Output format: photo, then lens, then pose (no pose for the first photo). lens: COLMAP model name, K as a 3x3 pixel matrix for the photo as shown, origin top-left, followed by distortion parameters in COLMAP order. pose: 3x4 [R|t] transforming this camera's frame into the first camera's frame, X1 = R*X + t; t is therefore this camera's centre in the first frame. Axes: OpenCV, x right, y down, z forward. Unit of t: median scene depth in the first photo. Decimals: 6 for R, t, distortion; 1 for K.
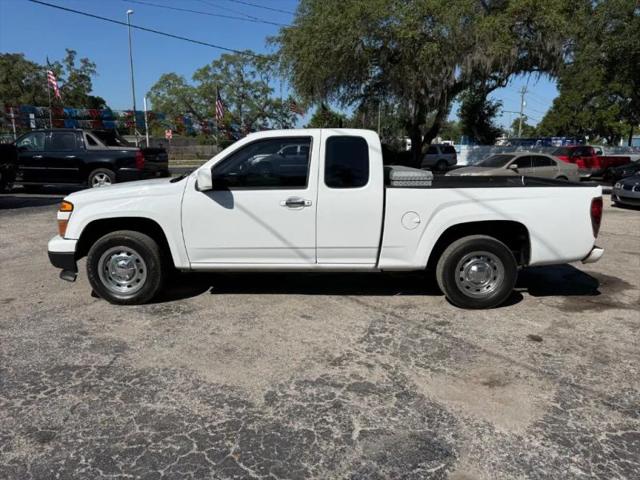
lens RADIAL K [[453.4, 0, 319.7], [0, 453.4, 237.1], [0, 0, 1]] dist [0.045602, -0.046104]
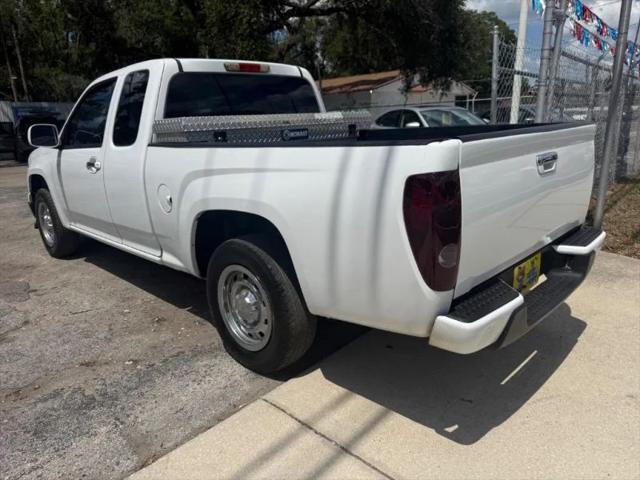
lens RADIAL K [[453.4, 0, 320.4], [0, 453.4, 241.3], [0, 0, 1]] dist [0.045602, -0.046104]
pose [[0.706688, 0.143495, -0.692821, 0.794418], [-0.082174, 0.989237, 0.121069, -0.071337], [0.702737, -0.028626, 0.710874, 0.691098]]
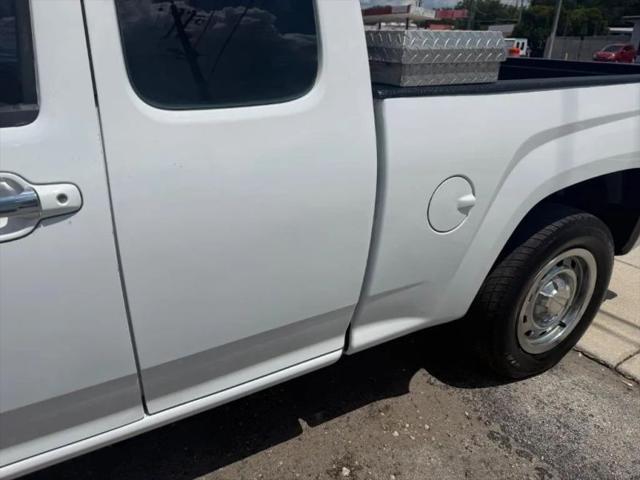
lens RADIAL K [[453.4, 0, 323.5], [0, 453.4, 243.5], [0, 0, 1]] dist [0.045602, -0.046104]
pose [[0.875970, -0.189178, 0.443722, -0.017873], [0.080573, 0.964346, 0.252081, -0.094592], [-0.475589, -0.185063, 0.859981, 0.762219]]
